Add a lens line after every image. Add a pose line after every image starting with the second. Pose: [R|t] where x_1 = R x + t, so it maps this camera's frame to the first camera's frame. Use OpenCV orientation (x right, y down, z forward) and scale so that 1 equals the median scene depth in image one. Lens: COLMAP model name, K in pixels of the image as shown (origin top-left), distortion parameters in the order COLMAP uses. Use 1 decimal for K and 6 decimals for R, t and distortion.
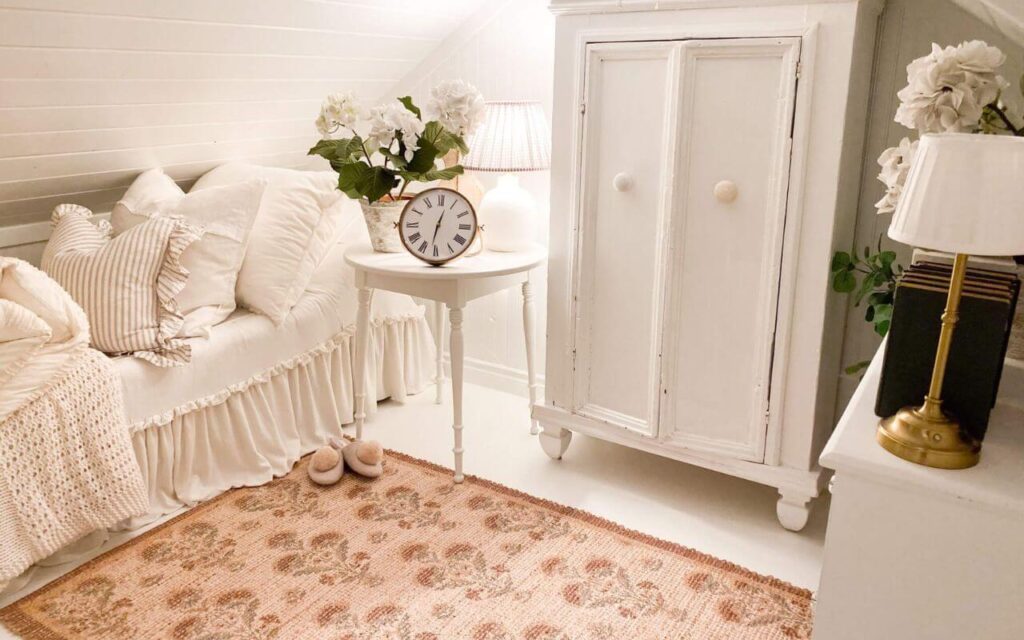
lens RADIAL K [[789.9, 0, 495.6], [0, 789.9, 267.3], [0, 0, 1]] dist [0.039535, -0.043425]
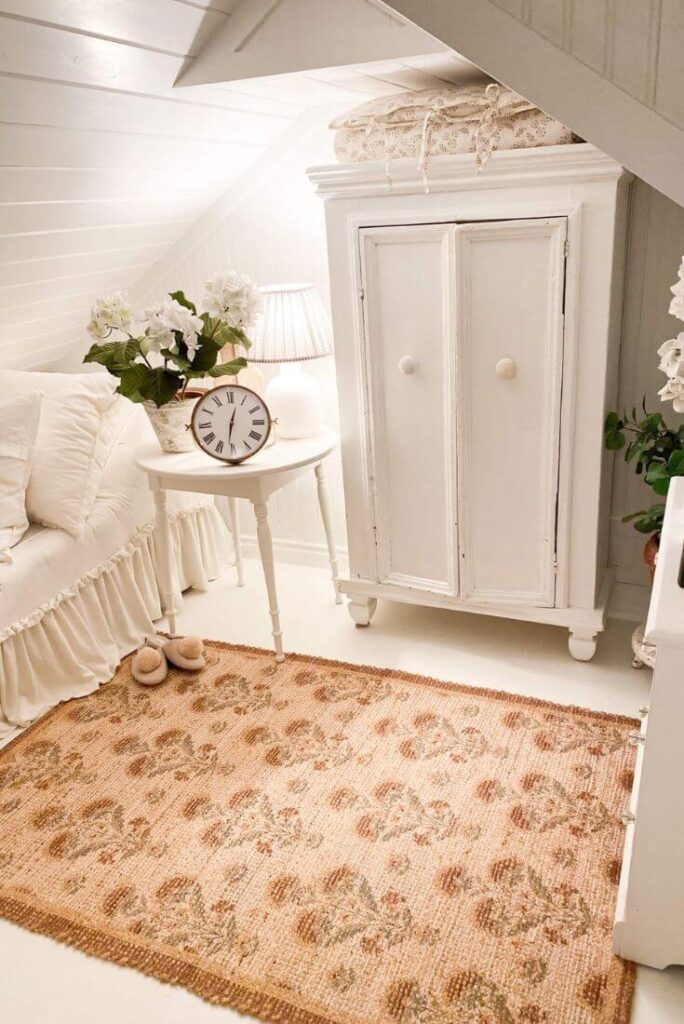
lens RADIAL K [[791.3, 0, 365.8], [0, 791.3, 518.7], [0, 0, 1]] dist [0.053304, -0.060080]
pose [[0.981387, -0.126034, 0.144894, -0.068503], [0.104573, 0.983557, 0.147244, -0.066717], [-0.161069, -0.129352, 0.978430, -0.037127]]
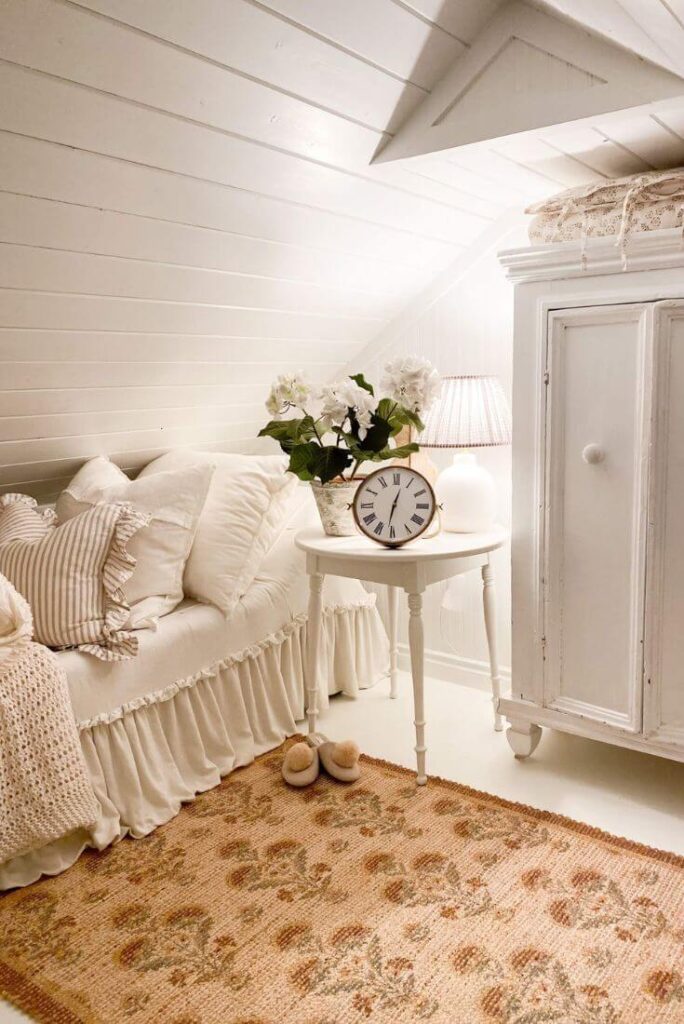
lens RADIAL K [[791.3, 0, 393.1], [0, 791.3, 504.2], [0, 0, 1]] dist [0.053304, -0.060080]
pose [[0.998699, -0.022445, -0.045782, -0.032227], [0.019068, 0.997157, -0.072905, 0.014833], [0.047289, 0.071937, 0.996288, 0.056522]]
